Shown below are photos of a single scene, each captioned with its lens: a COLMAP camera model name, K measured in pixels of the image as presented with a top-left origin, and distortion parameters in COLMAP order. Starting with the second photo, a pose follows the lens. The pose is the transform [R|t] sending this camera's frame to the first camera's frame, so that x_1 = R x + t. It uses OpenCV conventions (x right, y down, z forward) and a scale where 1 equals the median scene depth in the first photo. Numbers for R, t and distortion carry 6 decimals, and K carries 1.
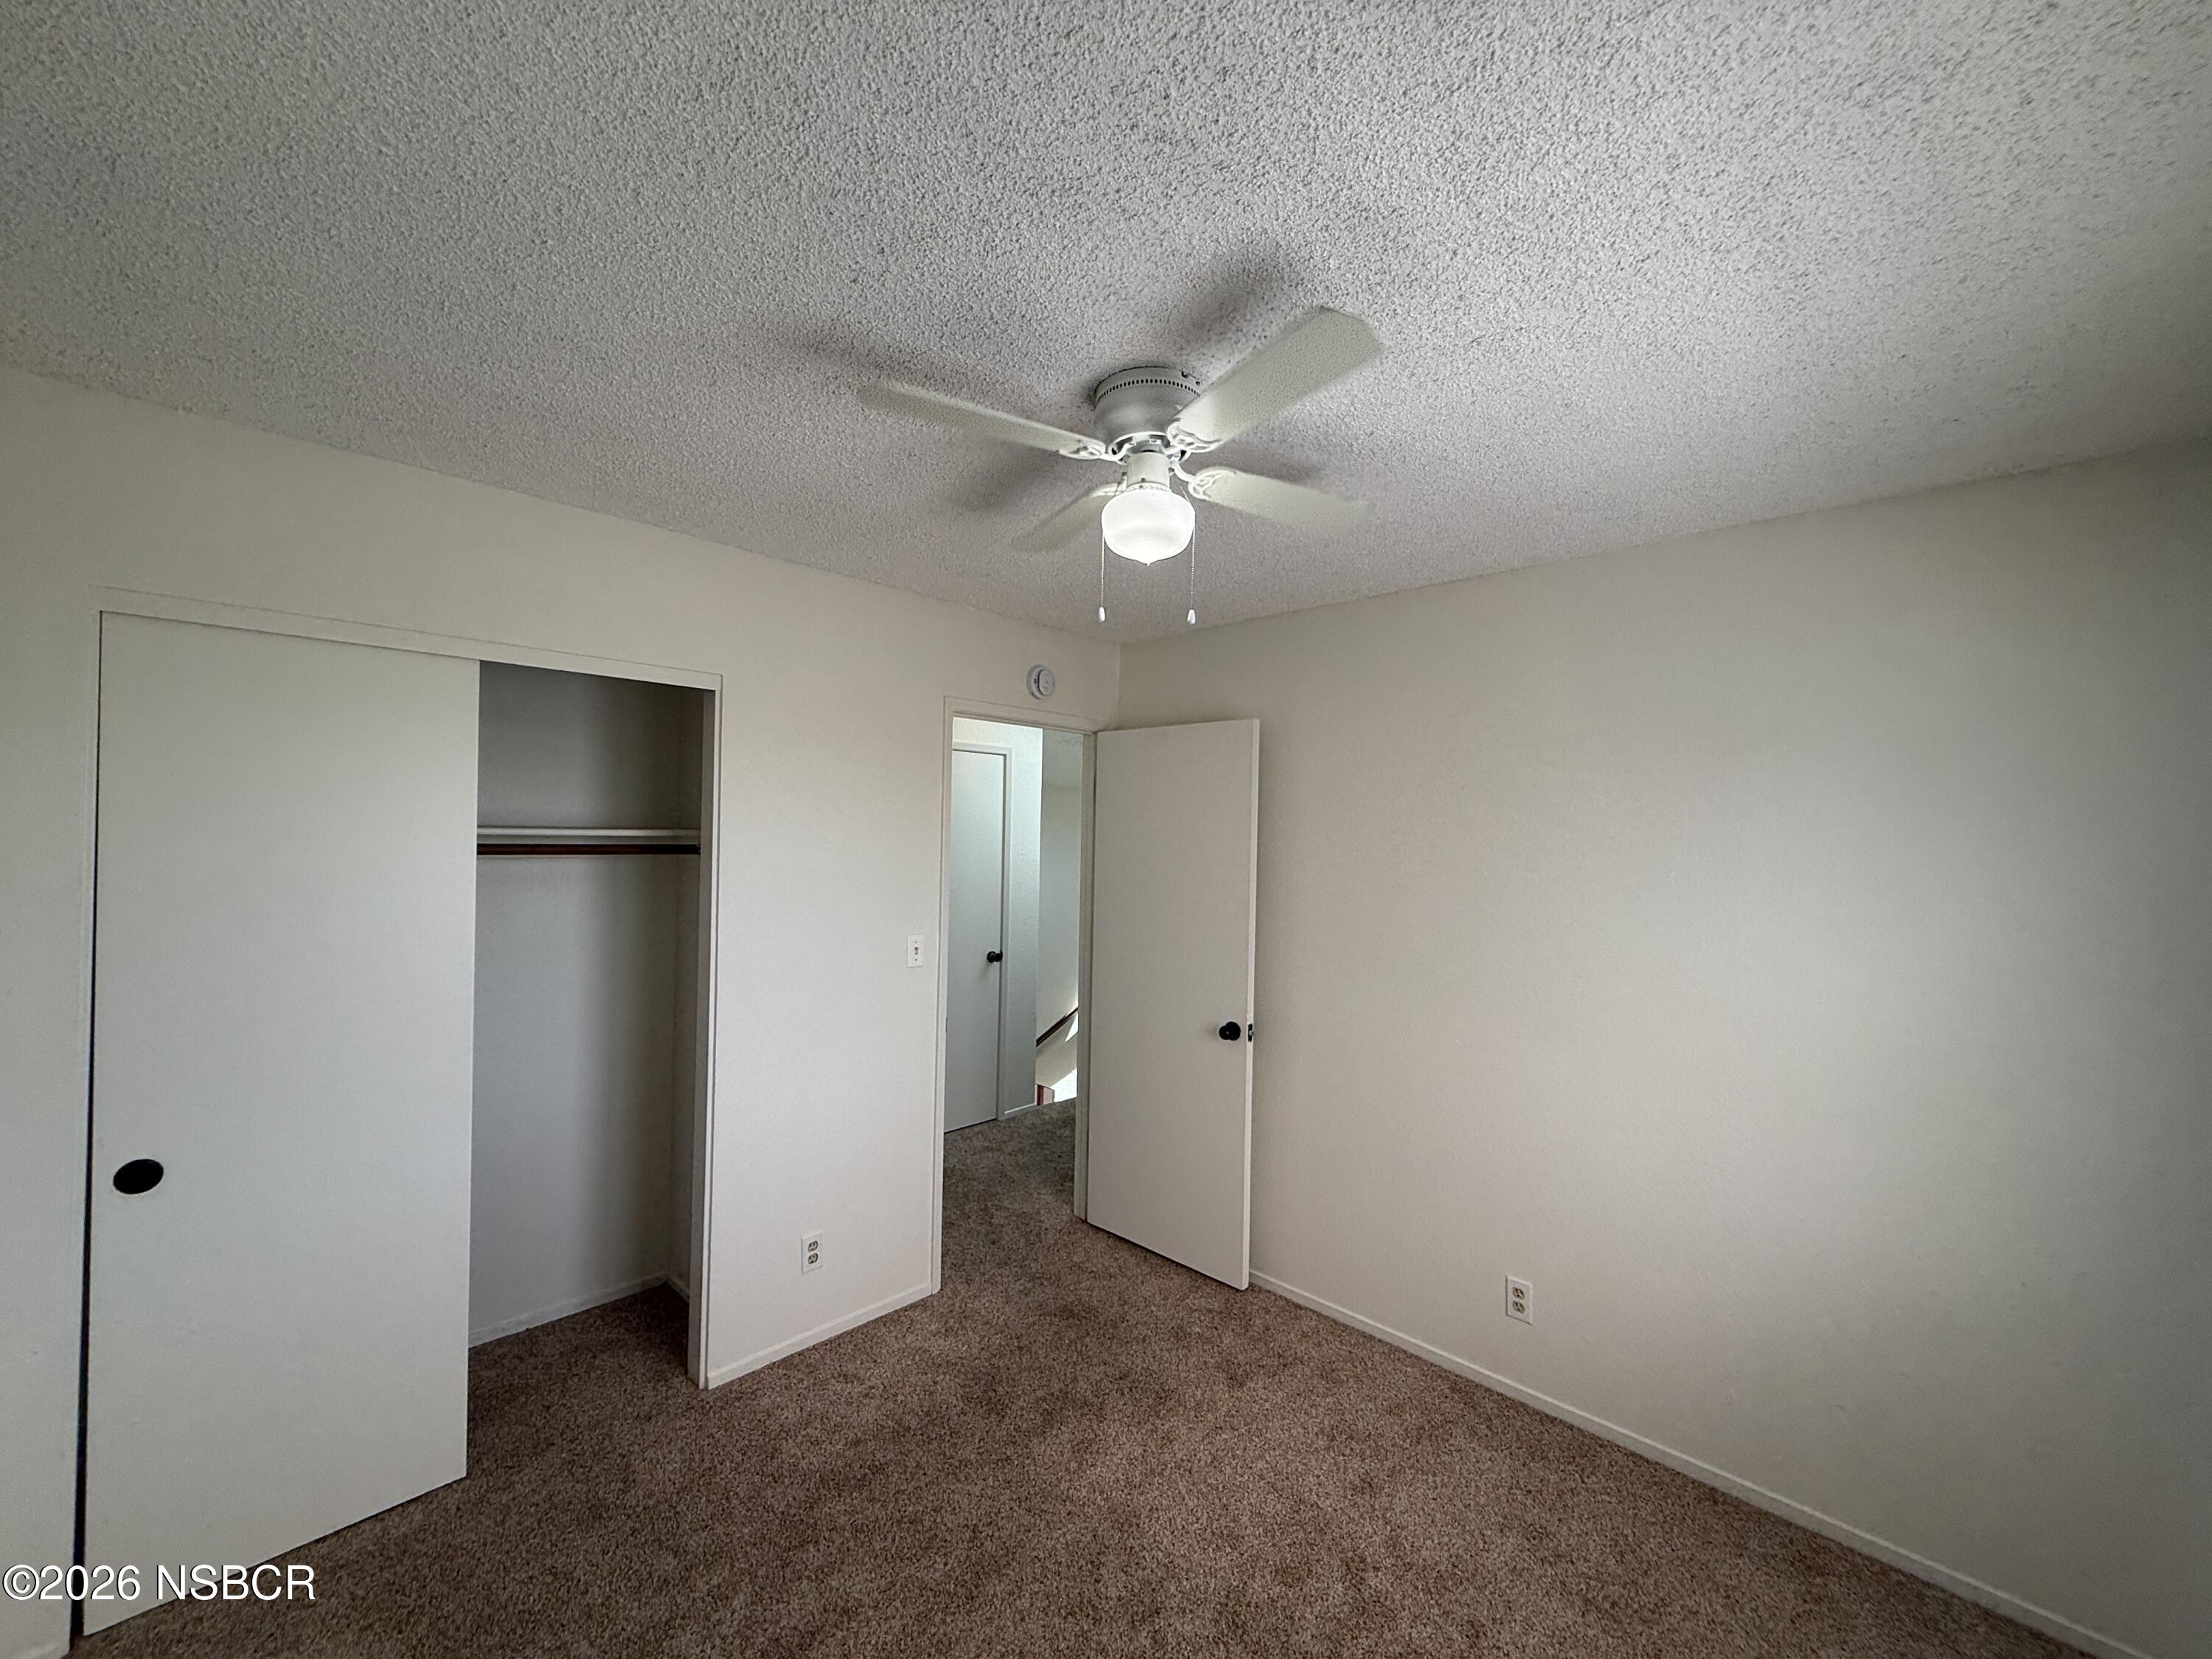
lens RADIAL K [[880.3, 0, 1103.4], [0, 880.3, 827.5], [0, 0, 1]] dist [0.000062, 0.000052]
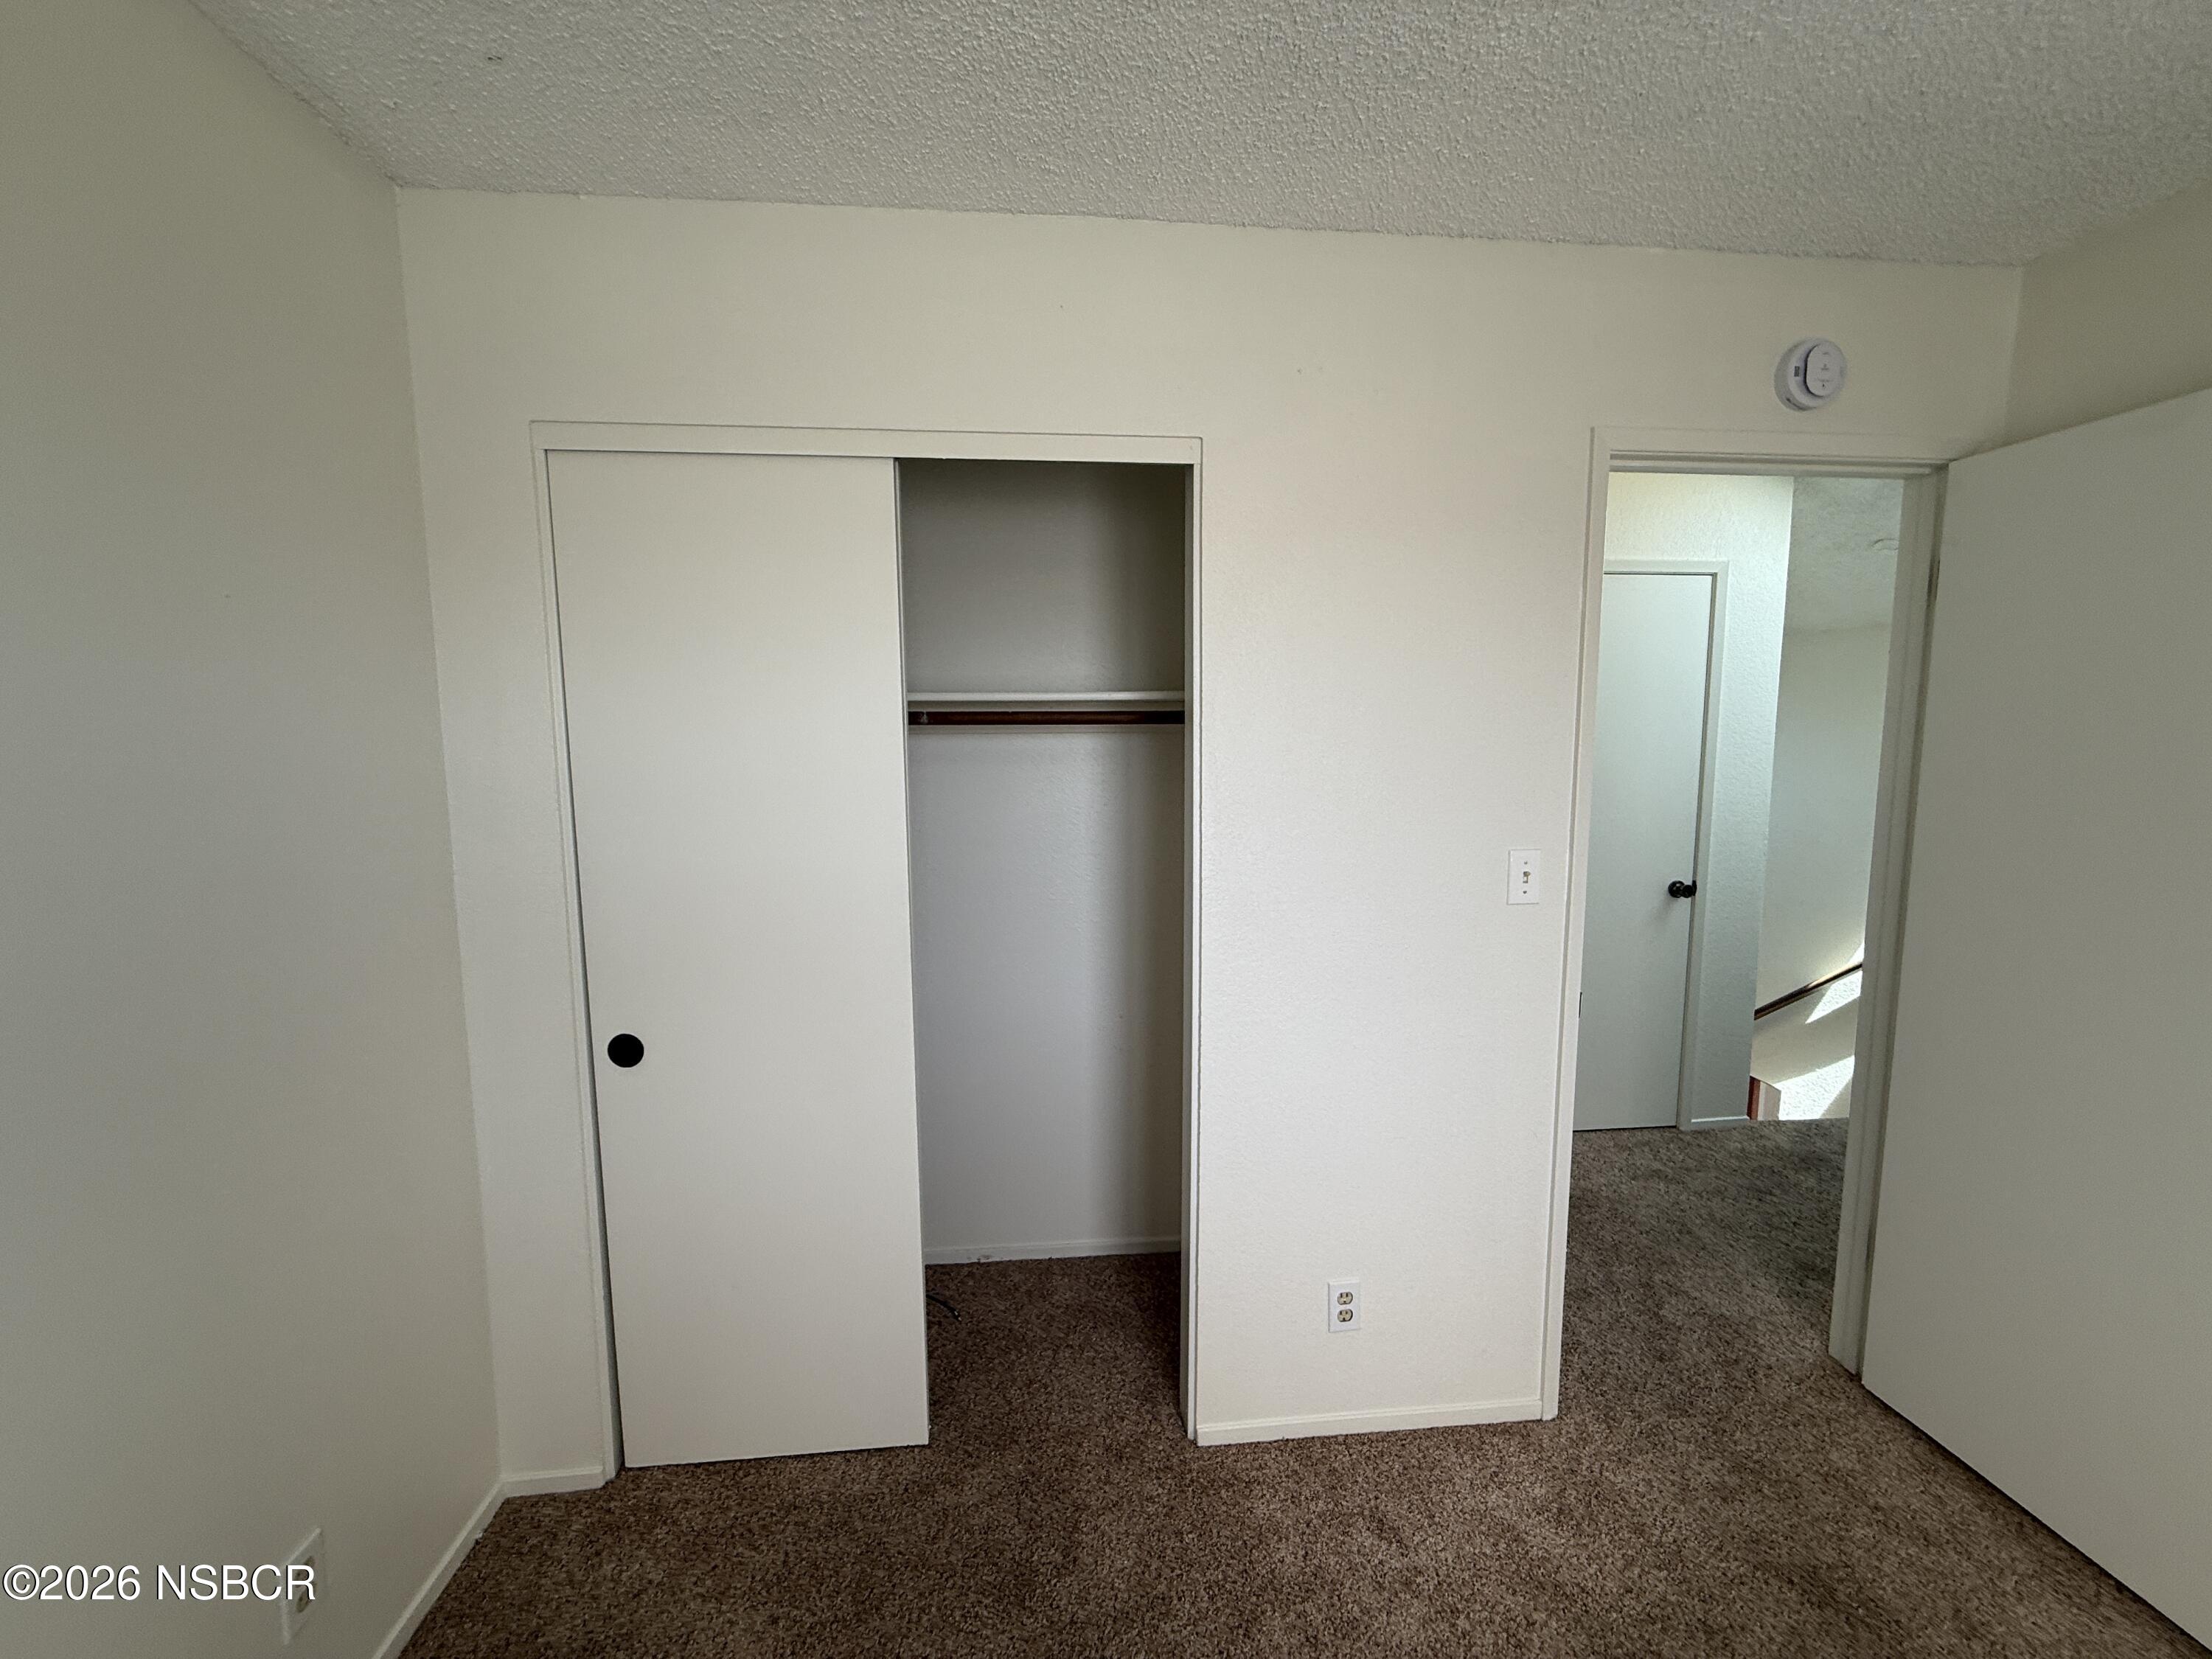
lens RADIAL K [[880.3, 0, 1103.4], [0, 880.3, 827.5], [0, 0, 1]] dist [0.000062, 0.000052]
pose [[0.759493, 0.045279, -0.648937, -0.040170], [0.025372, 0.994754, 0.099103, 0.036246], [0.650020, -0.091733, 0.754360, 0.332252]]
